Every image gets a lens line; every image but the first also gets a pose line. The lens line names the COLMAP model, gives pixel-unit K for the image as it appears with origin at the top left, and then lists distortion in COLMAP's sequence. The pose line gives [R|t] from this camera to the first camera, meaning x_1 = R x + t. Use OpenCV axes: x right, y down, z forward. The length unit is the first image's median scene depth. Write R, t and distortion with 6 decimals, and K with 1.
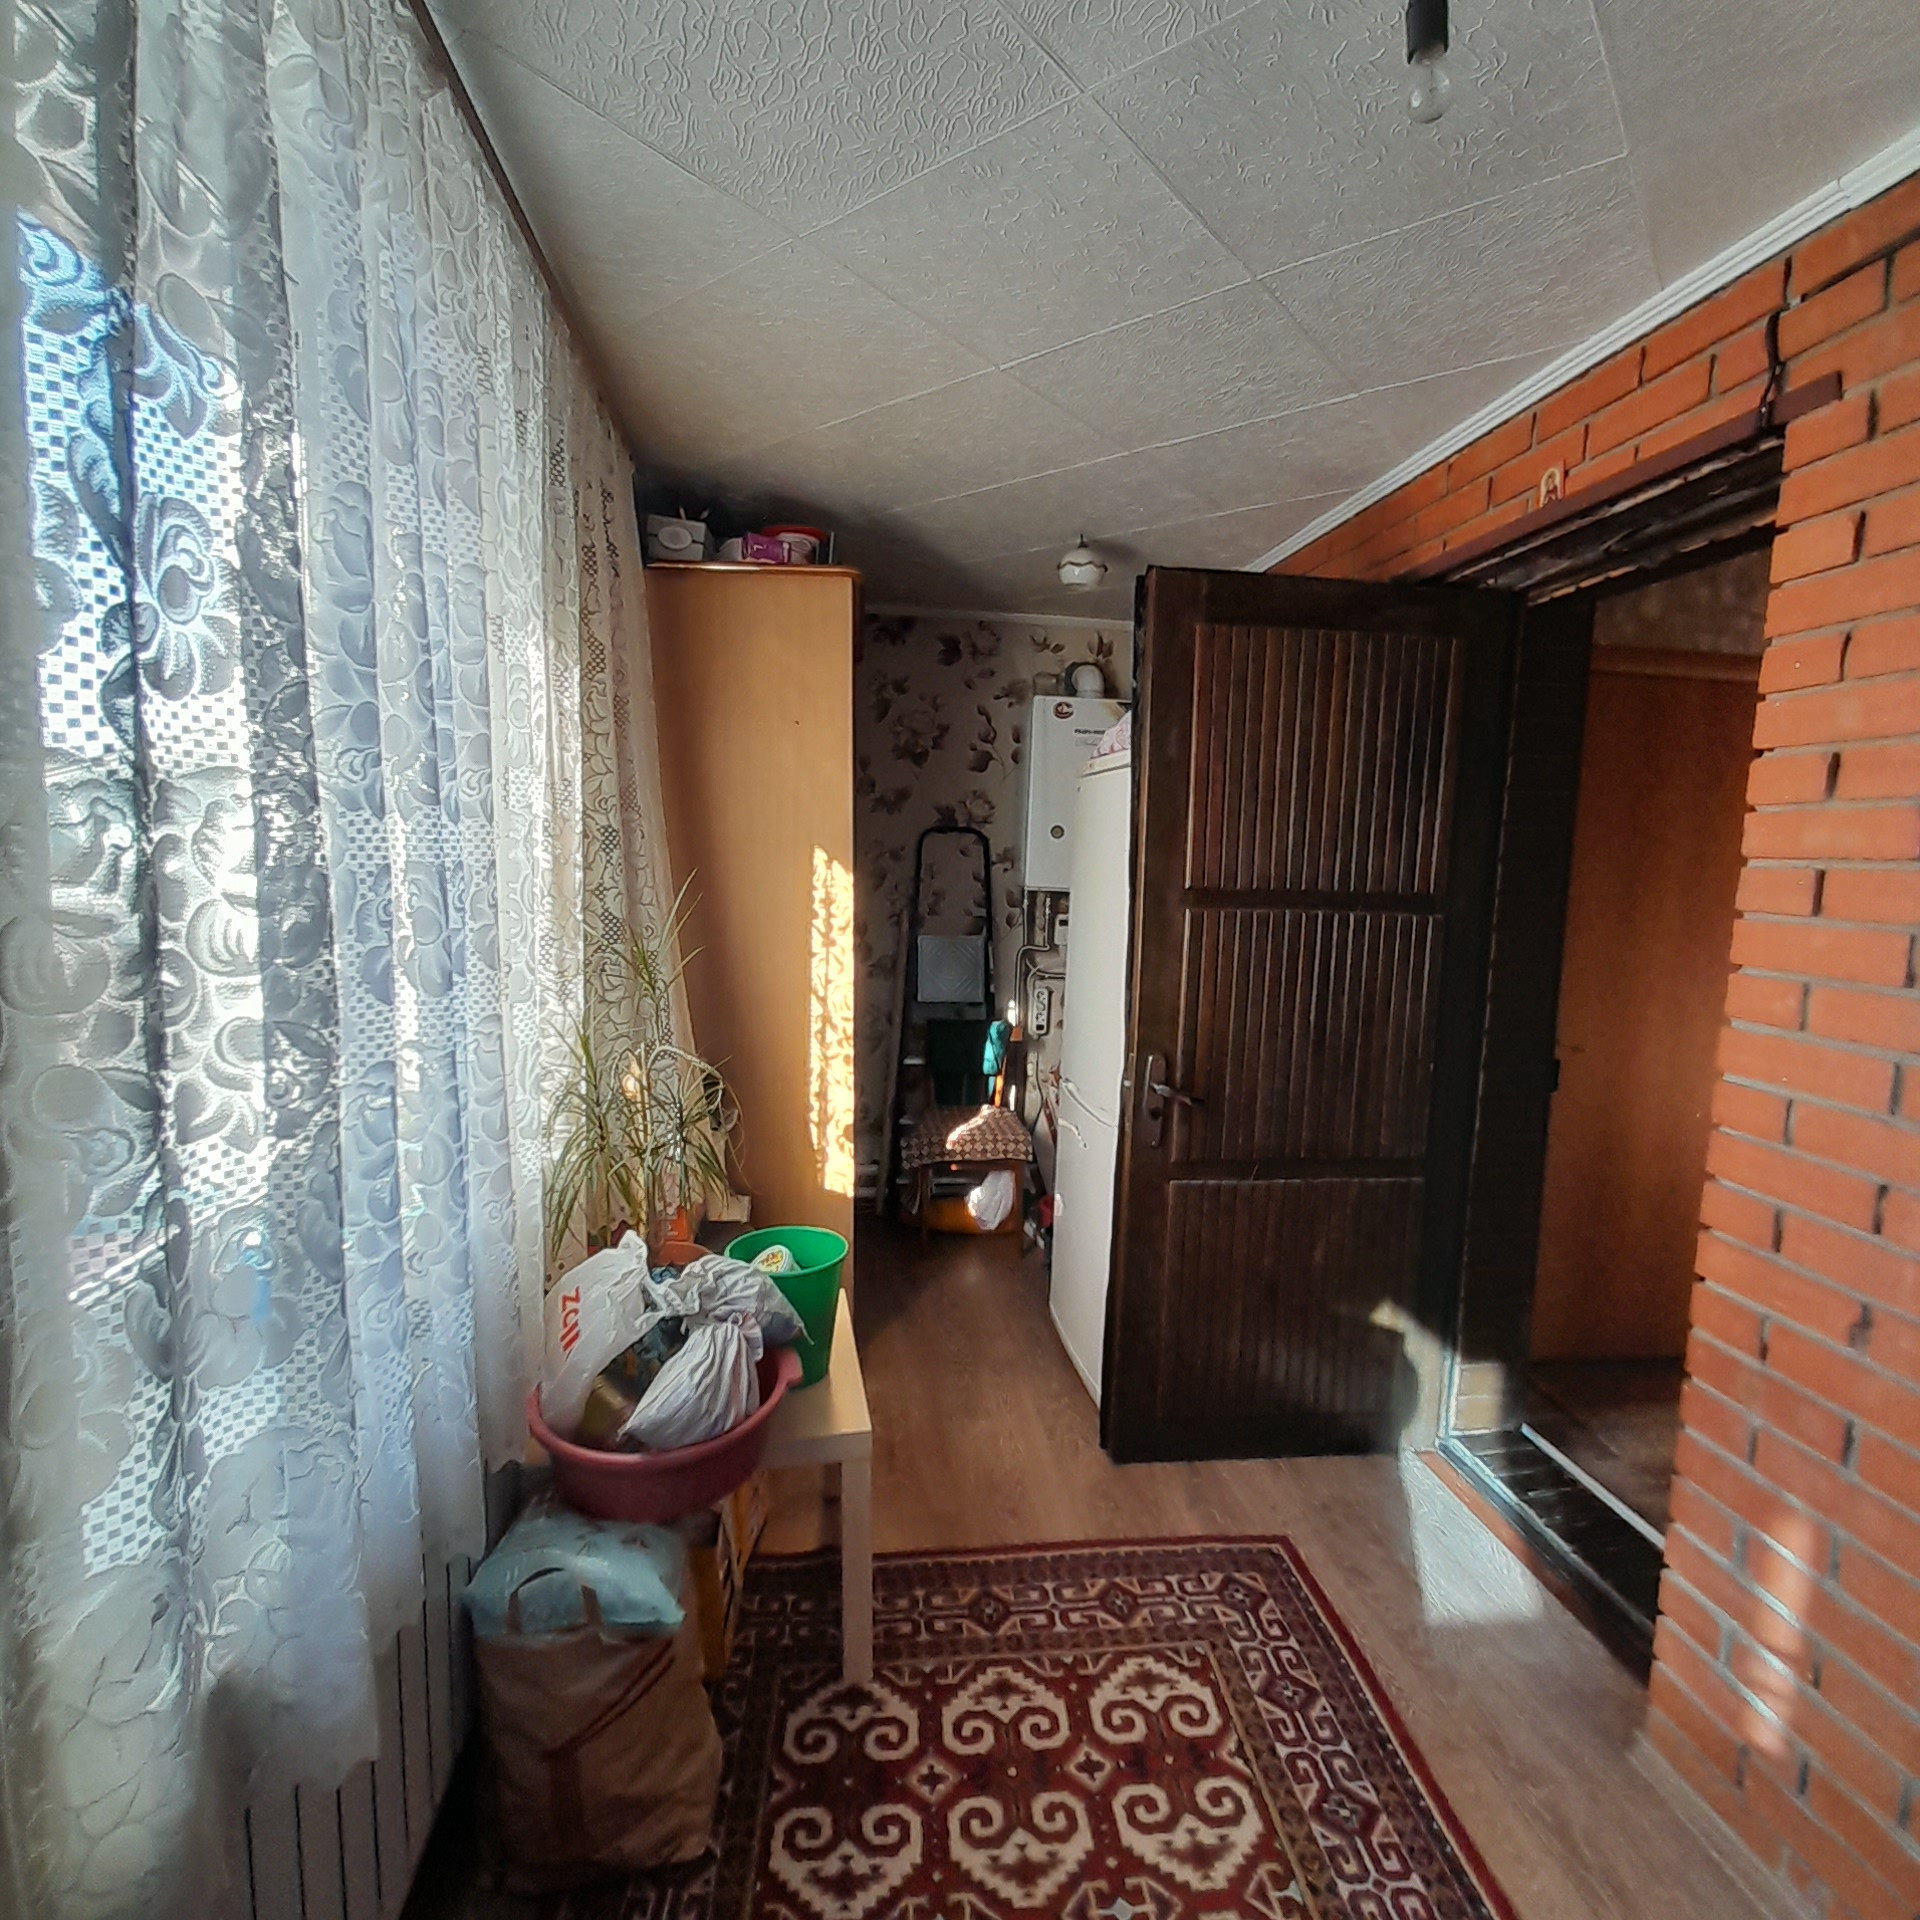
lens RADIAL K [[1051.1, 0, 946.7], [0, 1051.1, 966.9], [0, 0, 1]] dist [-0.011551, 0.000931]
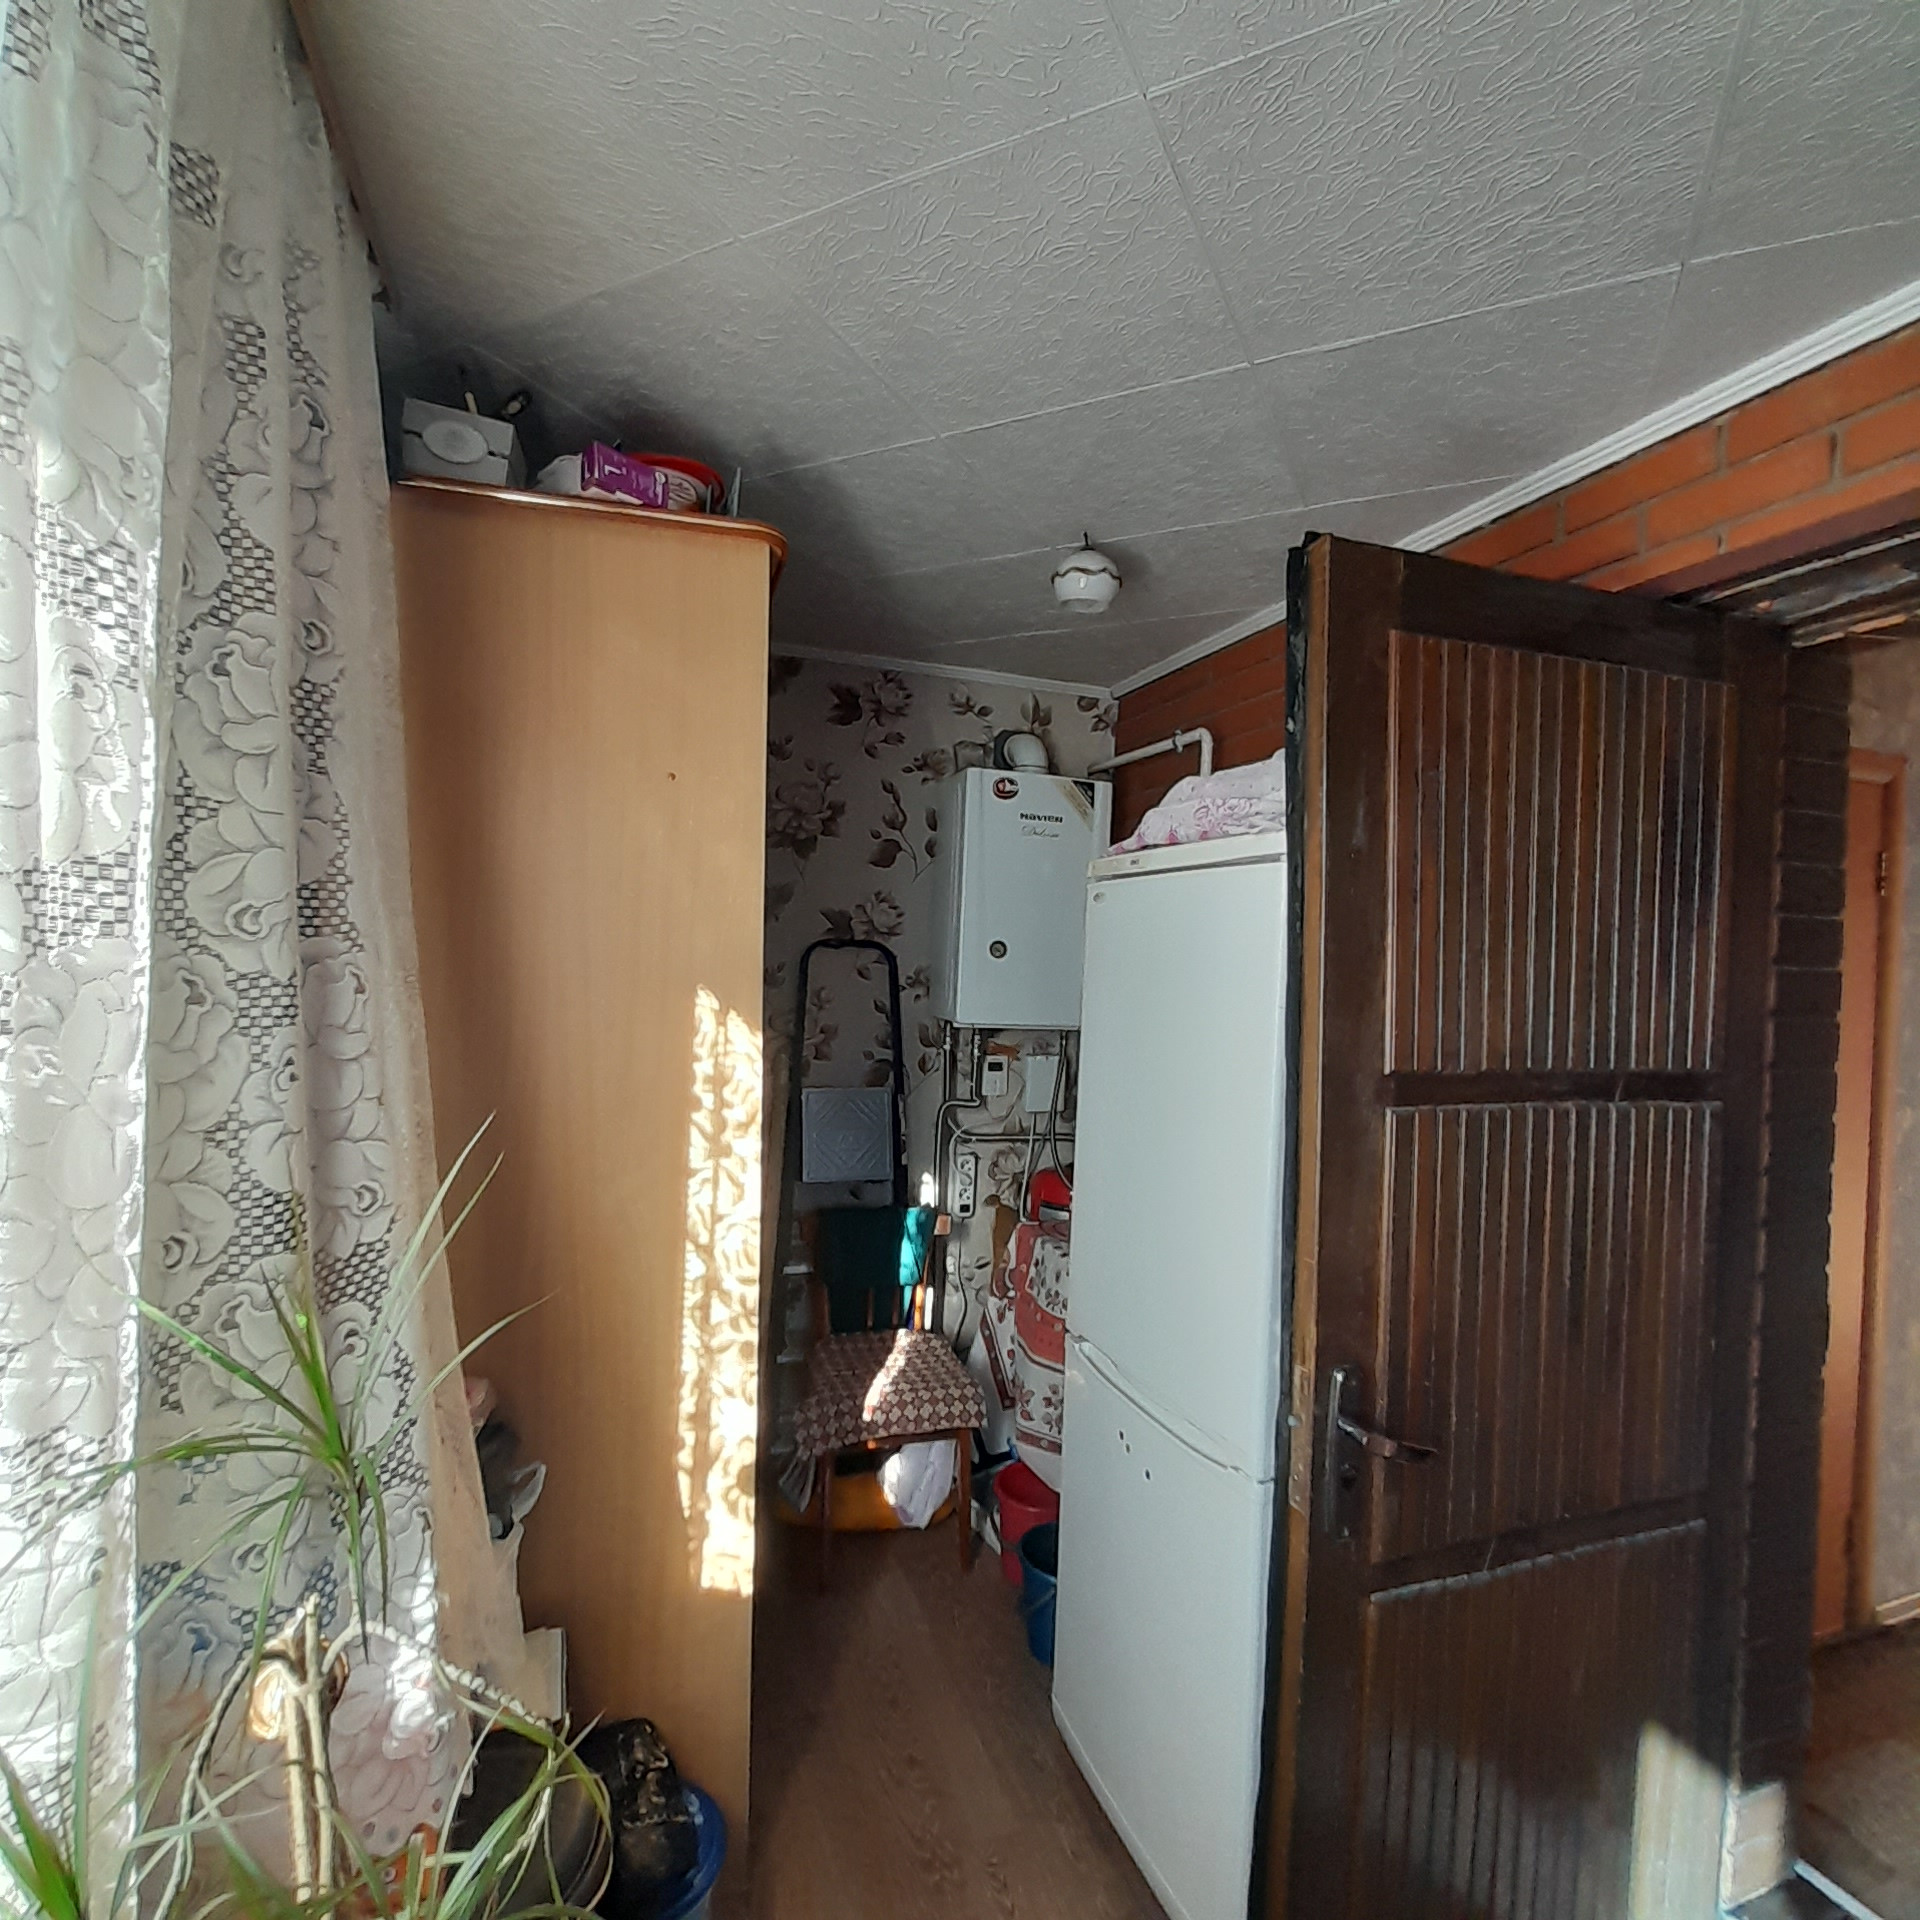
lens RADIAL K [[1010.6, 0, 945.8], [0, 1010.6, 954.2], [0, 0, 1]] dist [0.015295, -0.014928]
pose [[0.978667, 0.006552, 0.205348, -0.103350], [0.013631, 0.995218, -0.096721, -0.074282], [-0.205000, 0.097457, 0.973898, 0.411623]]
